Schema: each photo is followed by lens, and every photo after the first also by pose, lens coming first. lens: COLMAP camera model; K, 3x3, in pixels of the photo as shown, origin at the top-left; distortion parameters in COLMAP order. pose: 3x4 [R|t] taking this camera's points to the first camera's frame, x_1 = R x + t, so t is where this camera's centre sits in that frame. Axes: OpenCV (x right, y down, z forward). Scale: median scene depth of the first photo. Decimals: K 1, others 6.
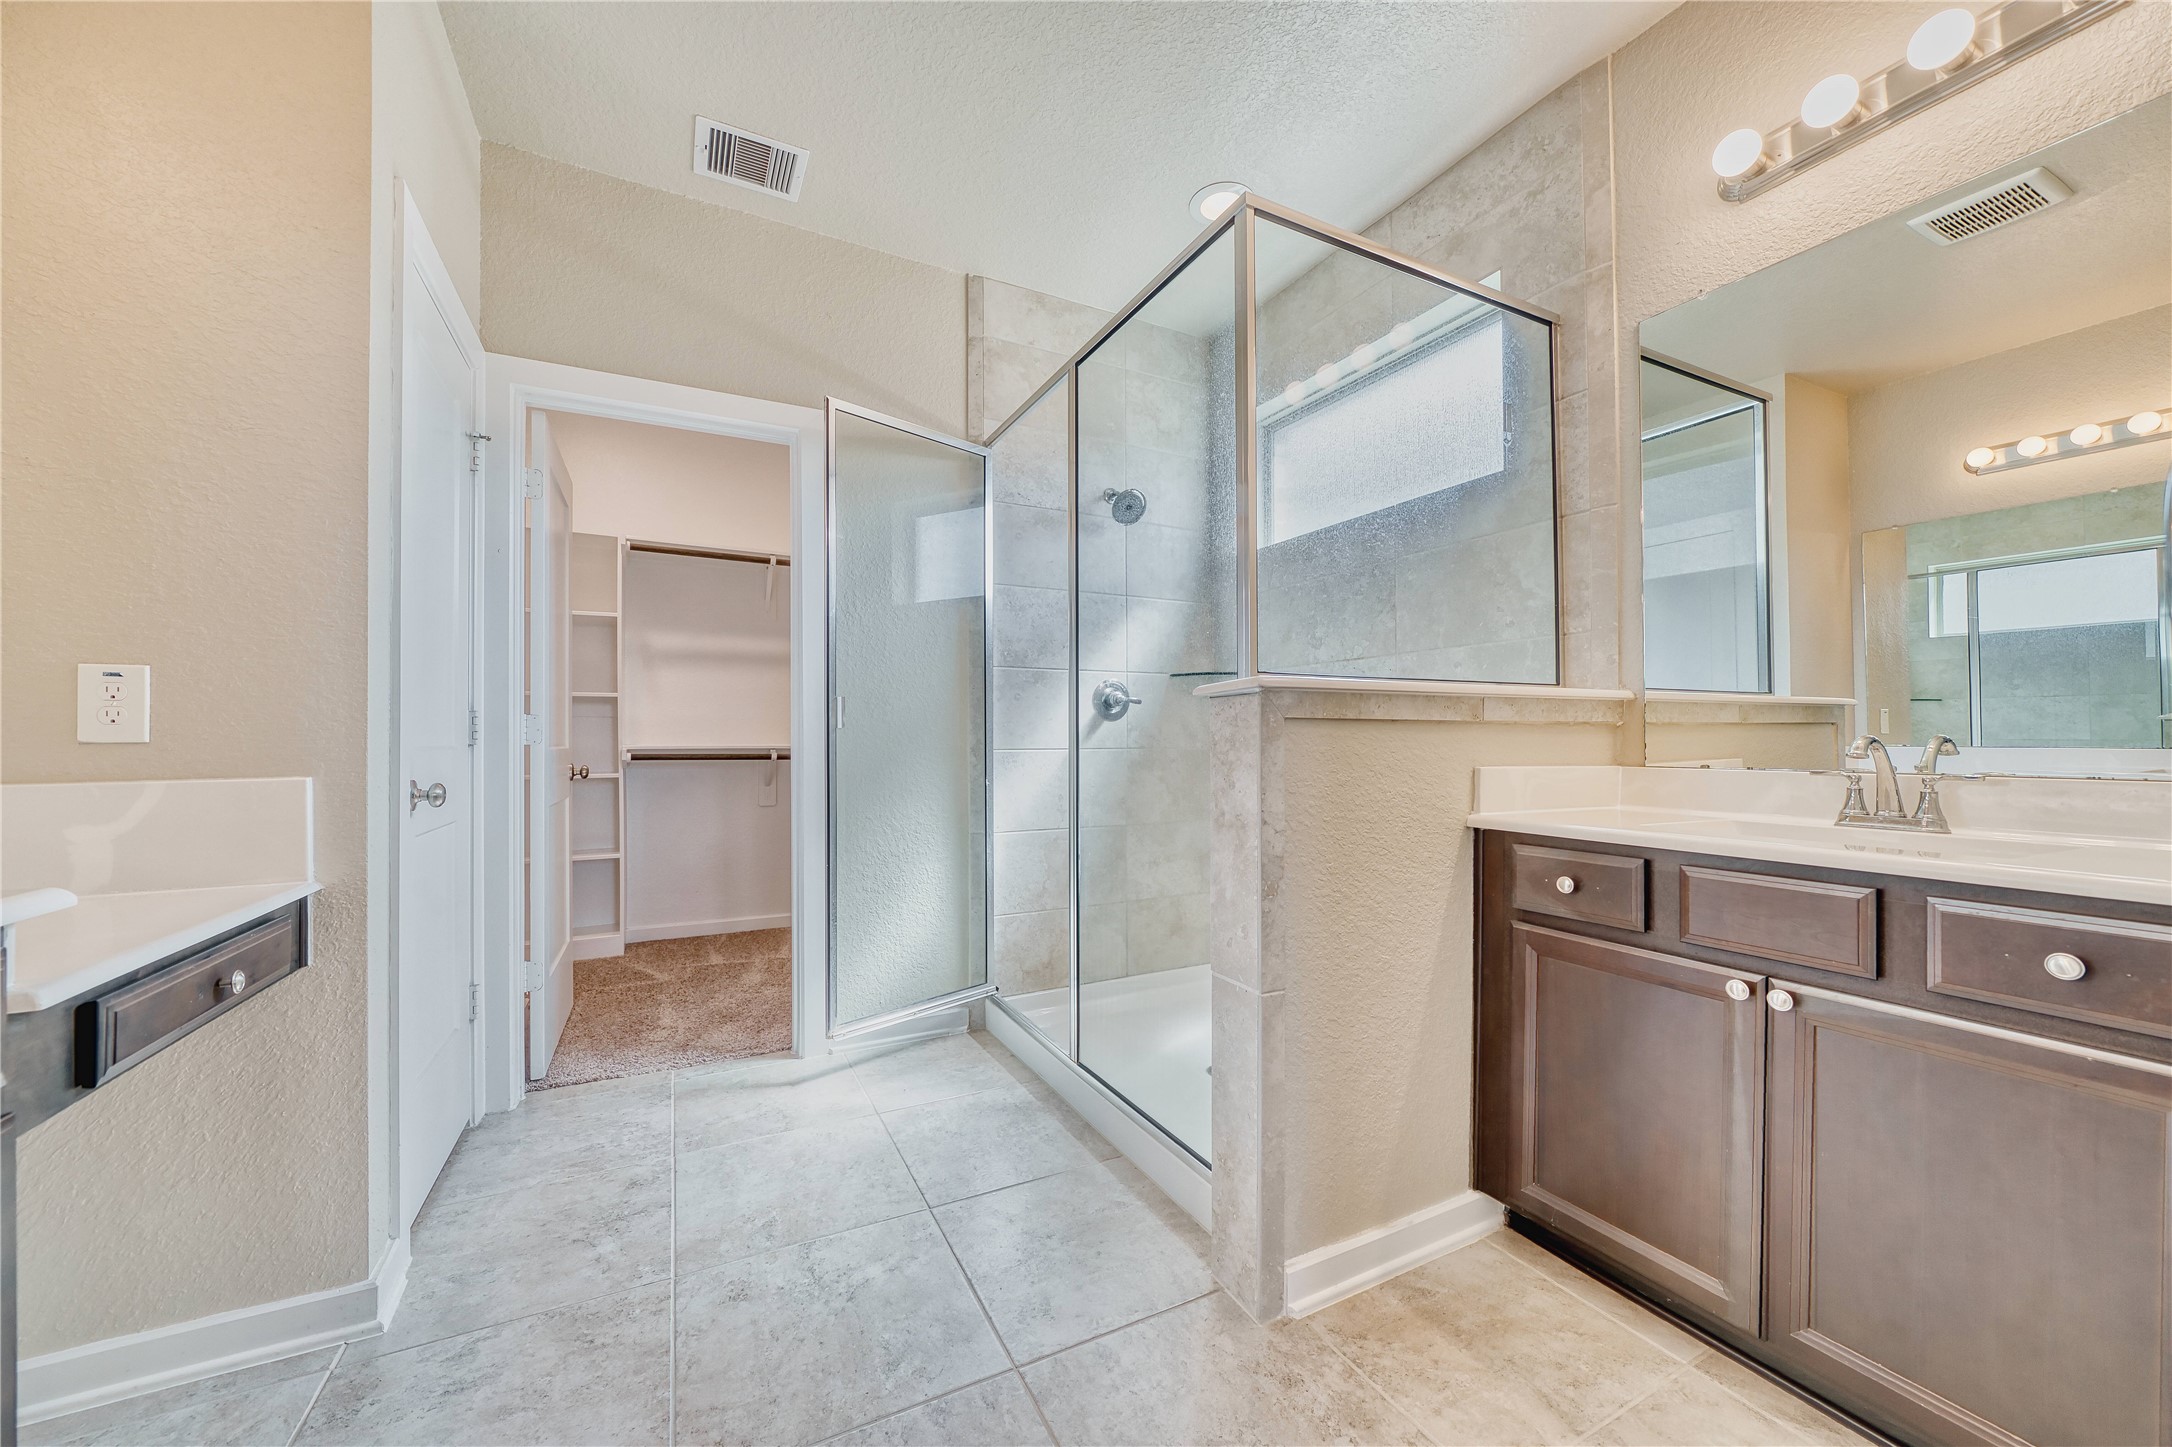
lens RADIAL K [[819.6, 0, 1087.4], [0, 819.6, 732.0], [0, 0, 1]] dist [-0.007636, 0.000437]
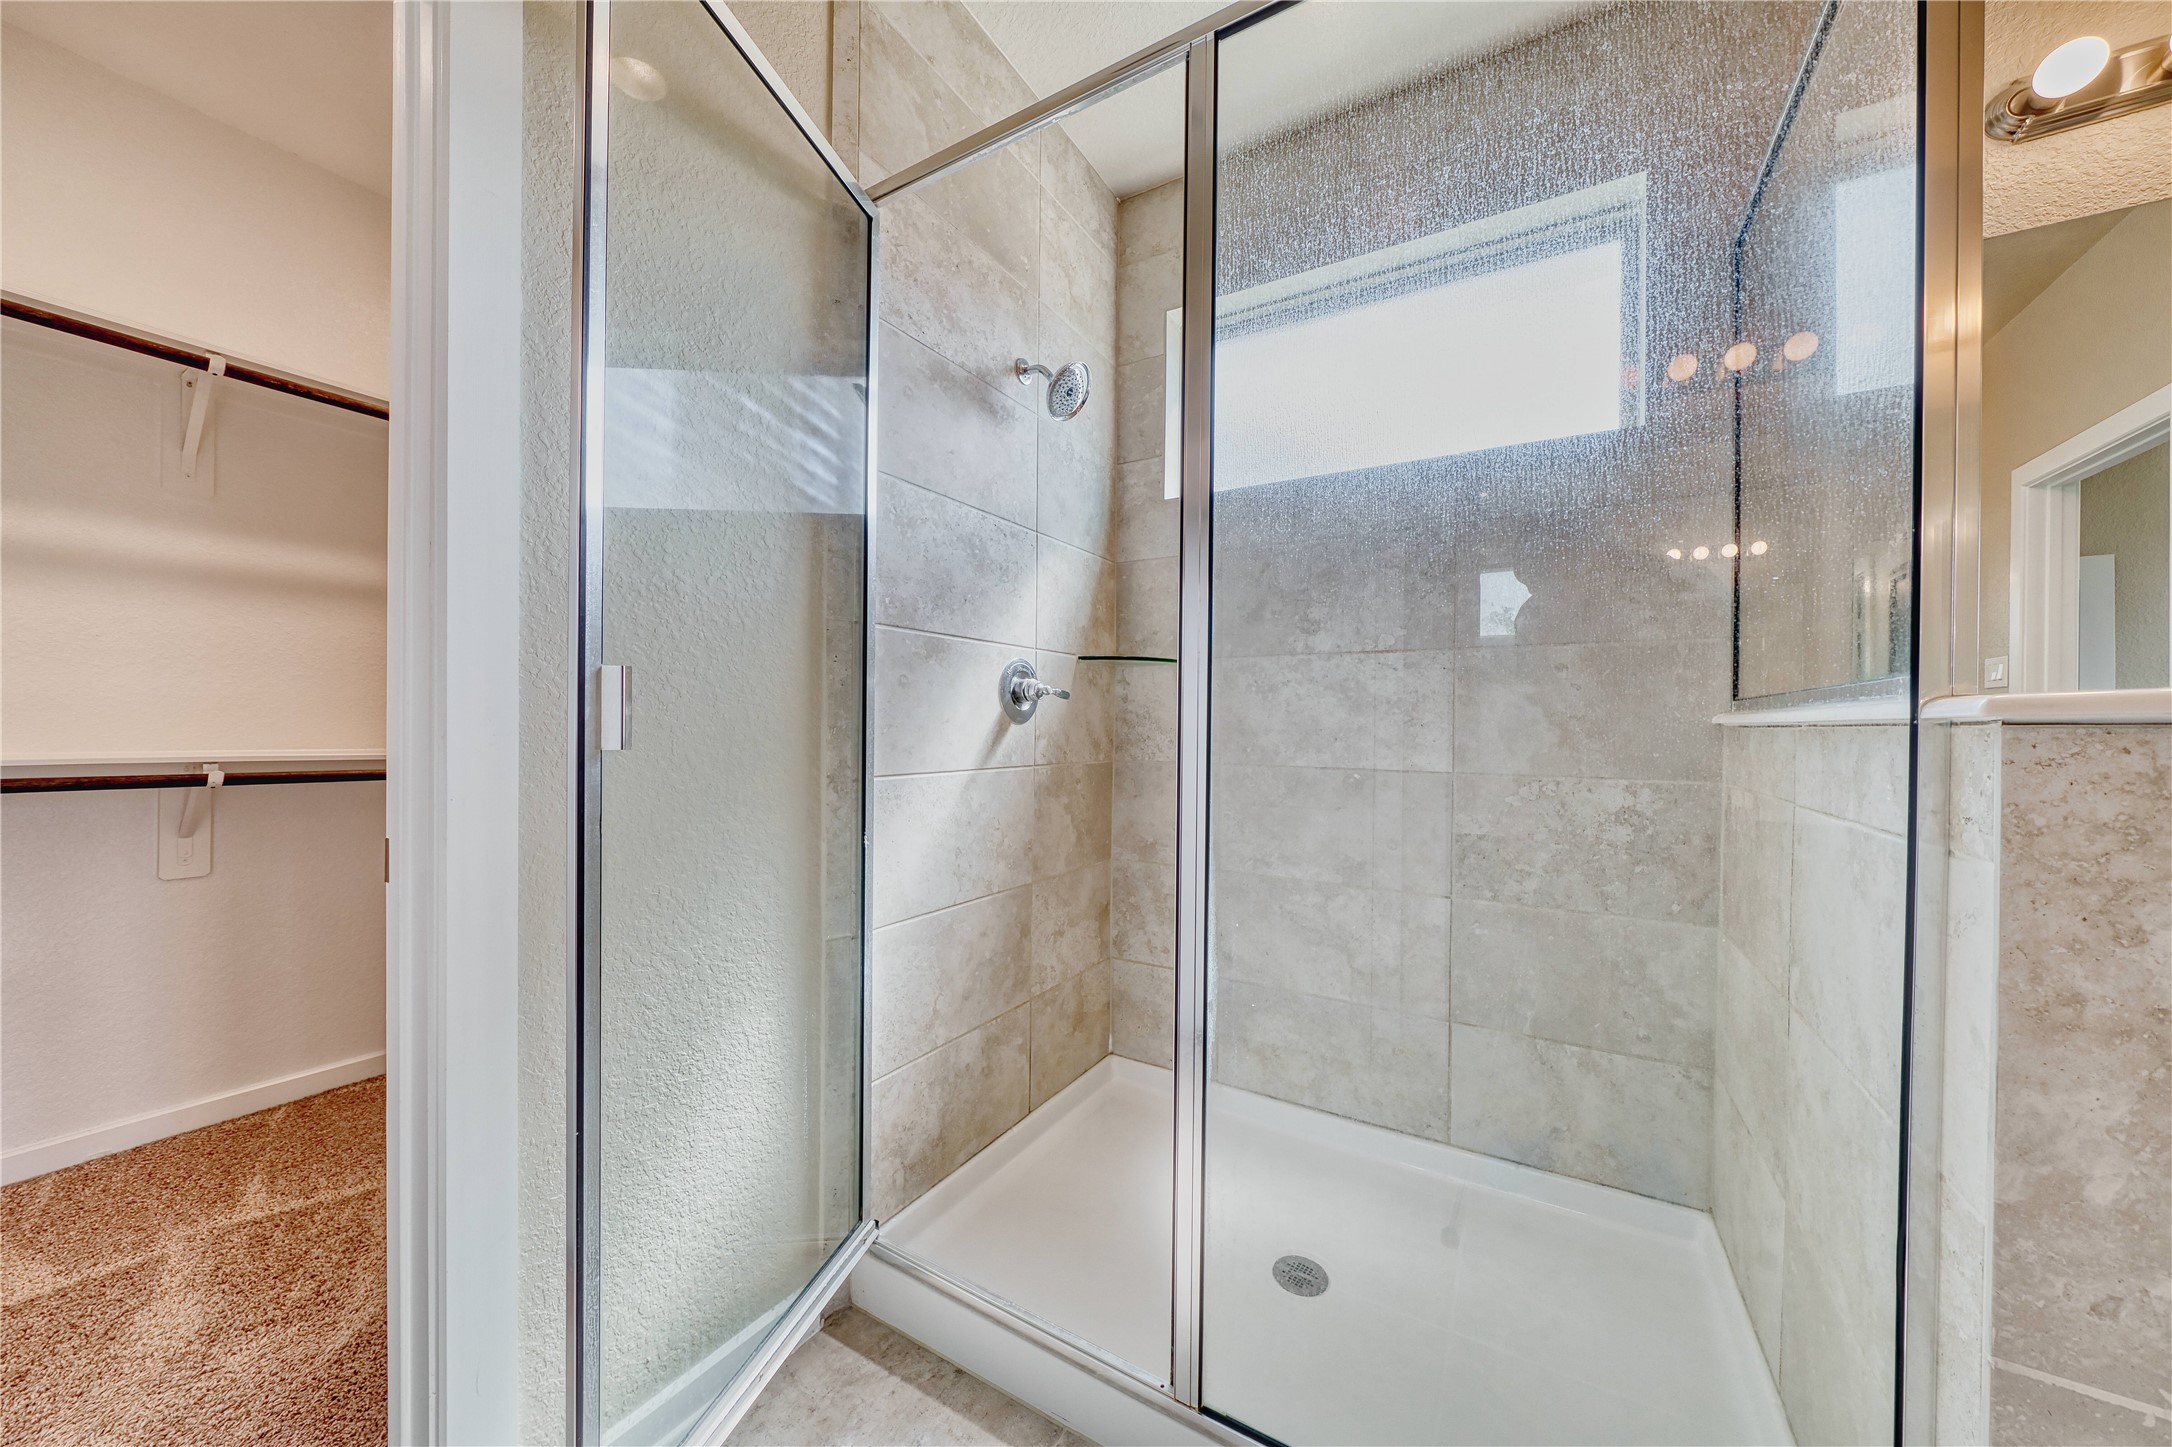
lens RADIAL K [[752.5, 0, 1085.6], [0, 752.5, 723.5], [0, 0, 1]] dist [-0.007996, 0.000873]
pose [[0.848538, 0.012924, 0.528977, -0.238256], [-0.018705, 0.999809, 0.005578, -0.018005], [-0.528804, -0.014628, 0.848618, 0.476983]]
